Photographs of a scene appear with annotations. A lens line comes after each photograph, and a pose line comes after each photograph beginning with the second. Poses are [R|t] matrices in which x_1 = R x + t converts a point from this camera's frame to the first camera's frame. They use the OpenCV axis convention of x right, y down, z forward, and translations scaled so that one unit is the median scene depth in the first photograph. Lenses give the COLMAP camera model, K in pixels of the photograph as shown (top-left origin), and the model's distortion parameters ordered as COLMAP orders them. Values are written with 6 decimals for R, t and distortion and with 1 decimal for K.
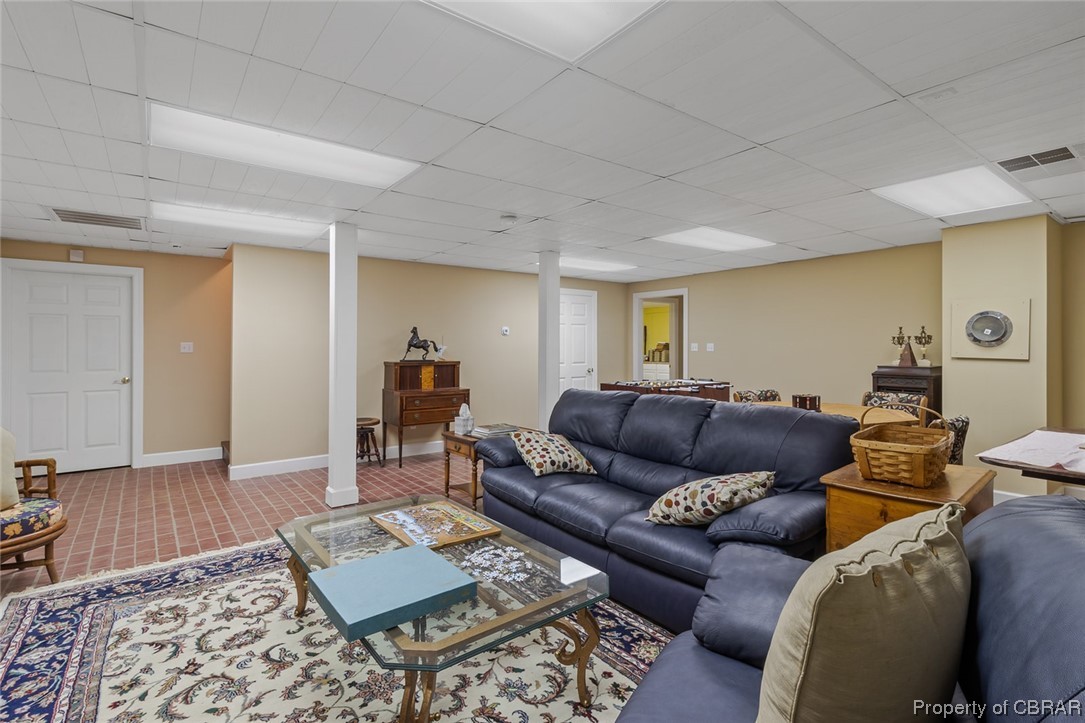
lens RADIAL K [[508.8, 0, 543.1], [0, 508.8, 356.2], [0, 0, 1]] dist [-0.001610, -0.000137]
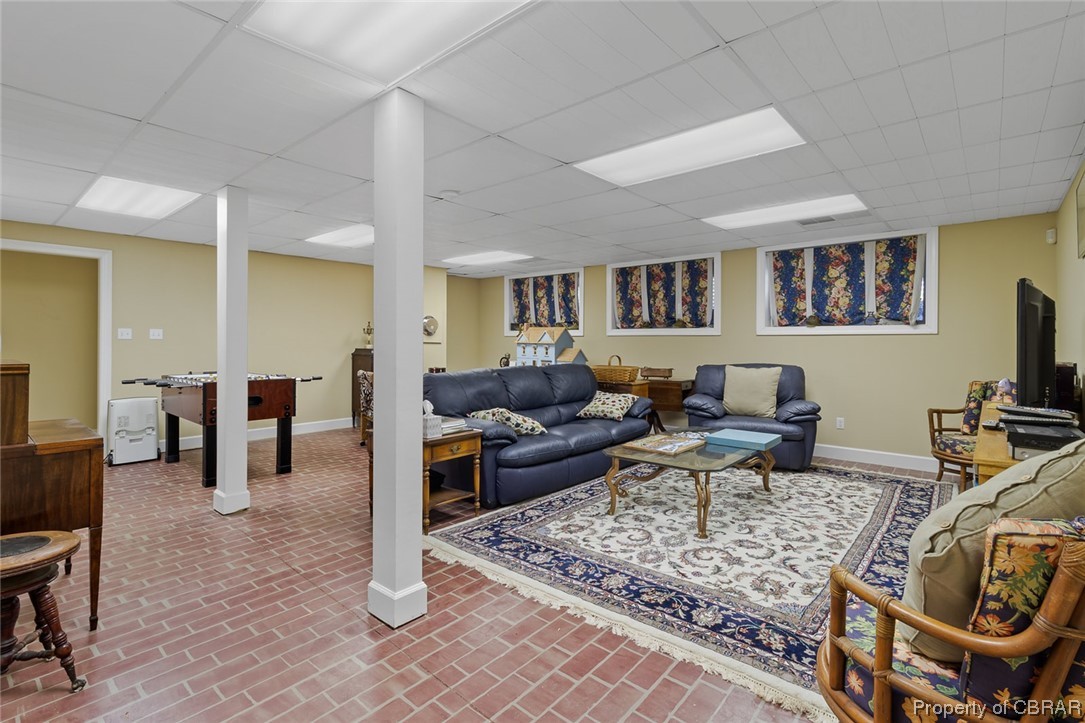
lens RADIAL K [[508.8, 0, 560.3], [0, 508.8, 338.5], [0, 0, 1]] dist [-0.001610, -0.000137]
pose [[-0.216752, 0.005586, 0.976211, -1.660461], [0.017850, 0.999839, -0.001758, 0.004347], [-0.976064, 0.017044, -0.216816, 1.631016]]
